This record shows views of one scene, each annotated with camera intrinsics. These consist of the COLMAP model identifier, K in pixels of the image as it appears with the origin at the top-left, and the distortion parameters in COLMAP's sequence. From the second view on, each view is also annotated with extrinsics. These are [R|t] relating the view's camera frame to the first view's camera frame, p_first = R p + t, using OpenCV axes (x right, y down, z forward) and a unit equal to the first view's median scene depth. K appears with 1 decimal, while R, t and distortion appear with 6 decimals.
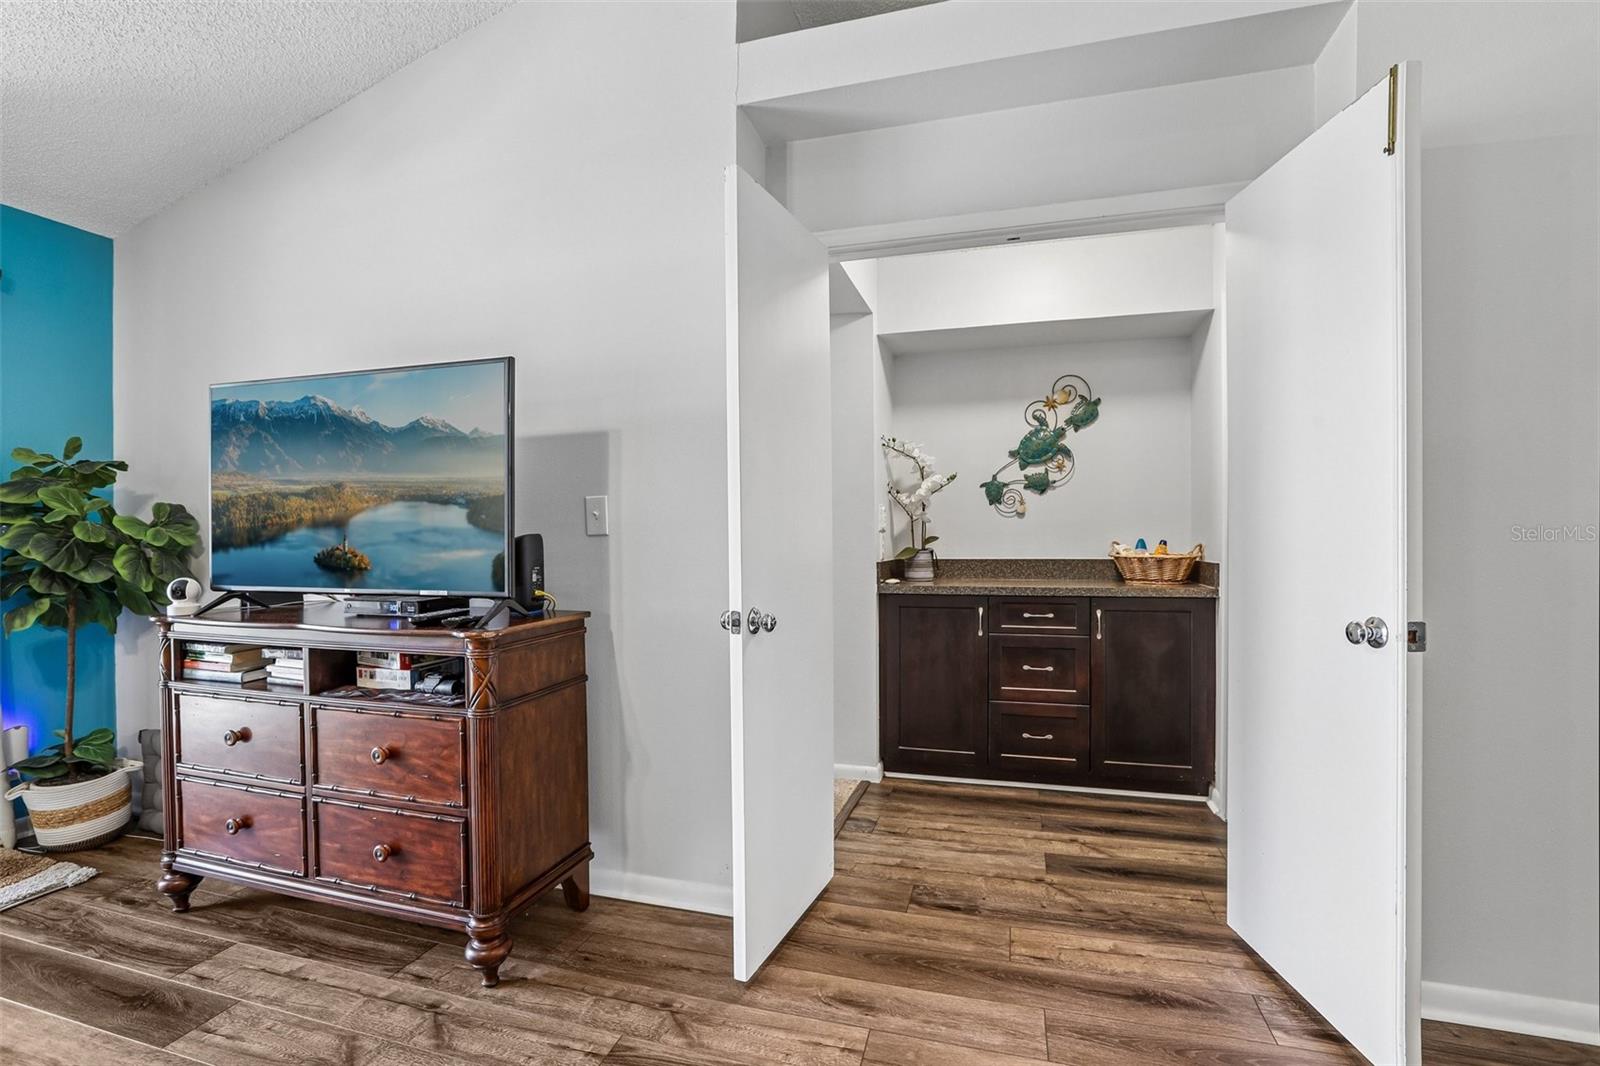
lens RADIAL K [[725.0, 0, 789.2], [0, 725.0, 535.5], [0, 0, 1]] dist [-0.043998, 0.012923]
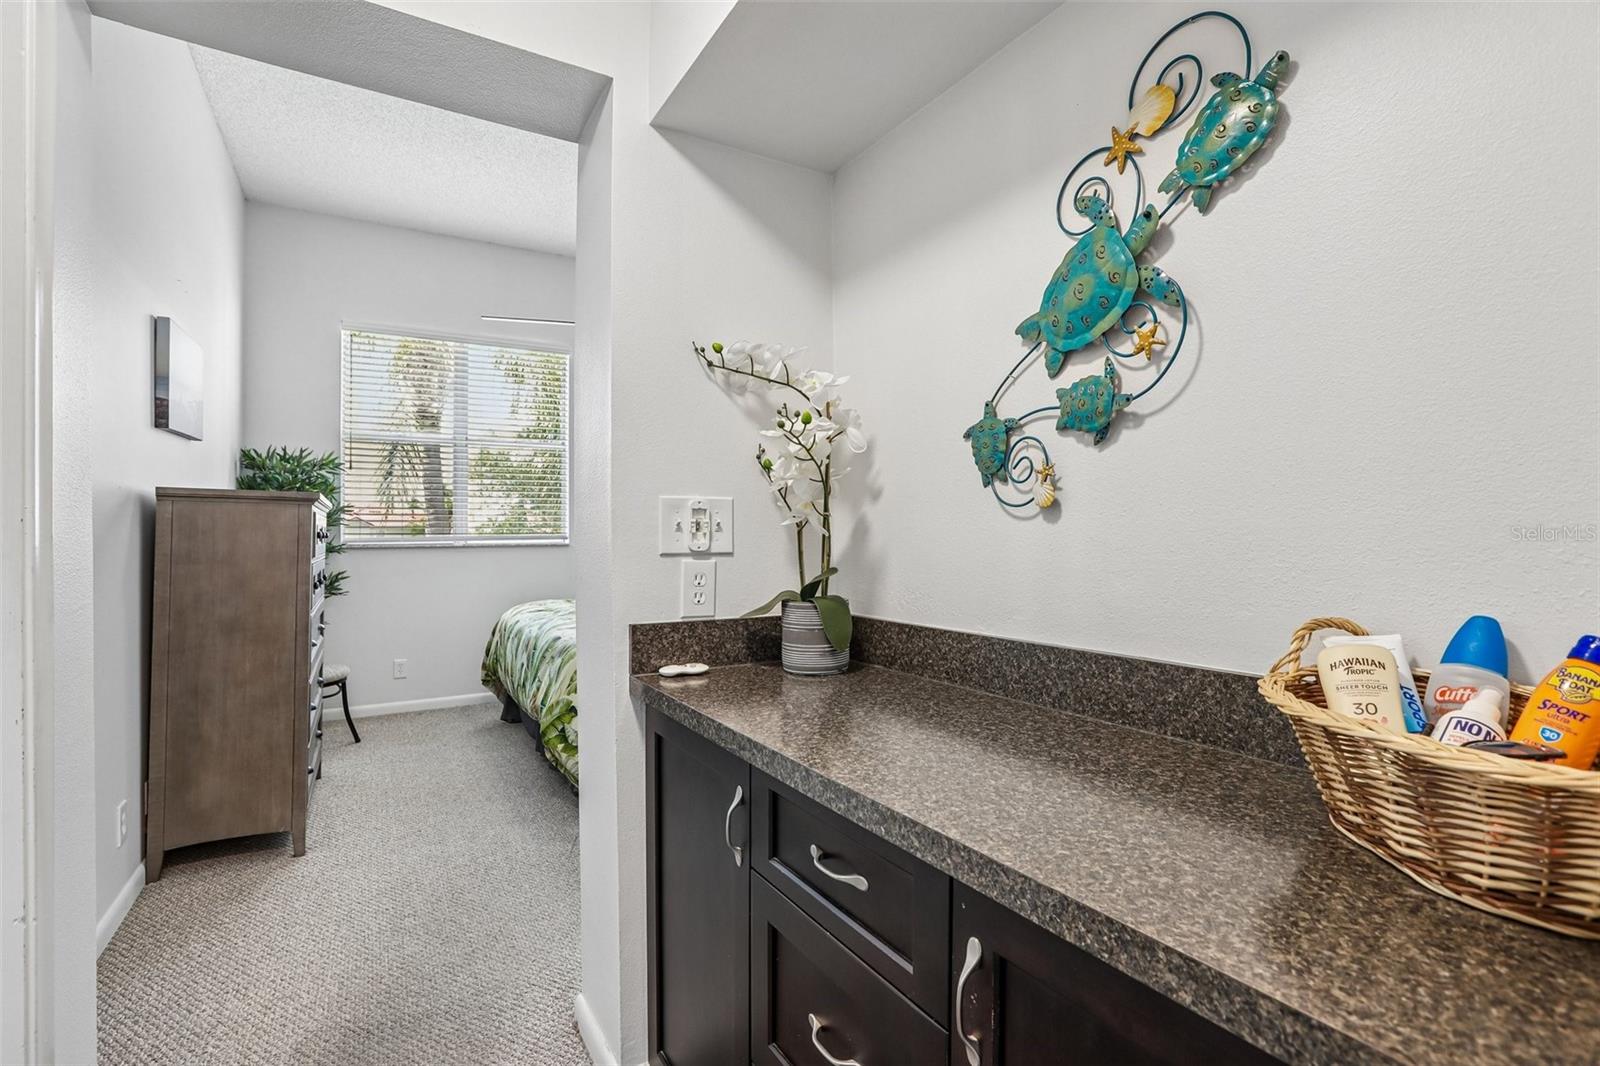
lens RADIAL K [[725.0, 0, 797.6], [0, 725.0, 523.0], [0, 0, 1]] dist [-0.043998, 0.012923]
pose [[0.740176, -0.007038, -0.672377, 0.460856], [-0.004836, 0.999864, -0.015790, -0.017918], [0.672396, 0.014939, 0.740041, 0.682792]]
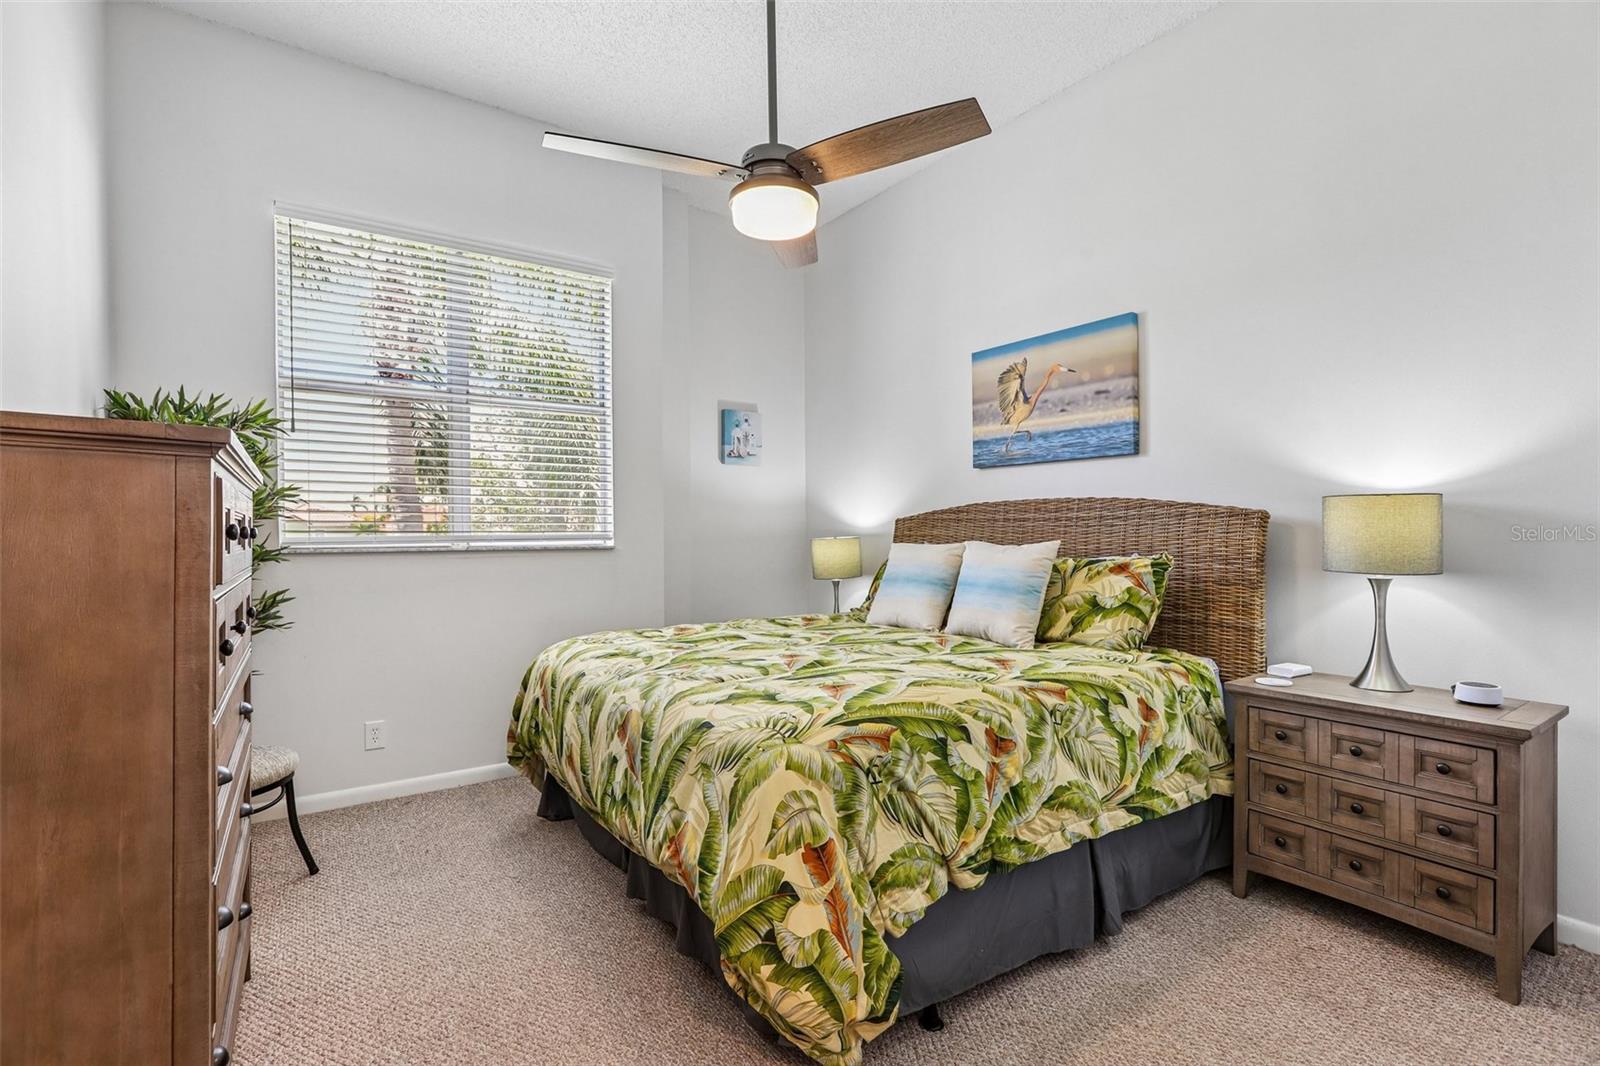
lens RADIAL K [[725.0, 0, 789.5], [0, 725.0, 538.3], [0, 0, 1]] dist [-0.043998, 0.012923]
pose [[0.776839, 0.007670, -0.629653, -0.026622], [-0.004448, 0.999968, 0.006693, -0.015112], [0.629684, -0.002399, 0.776848, 0.811615]]
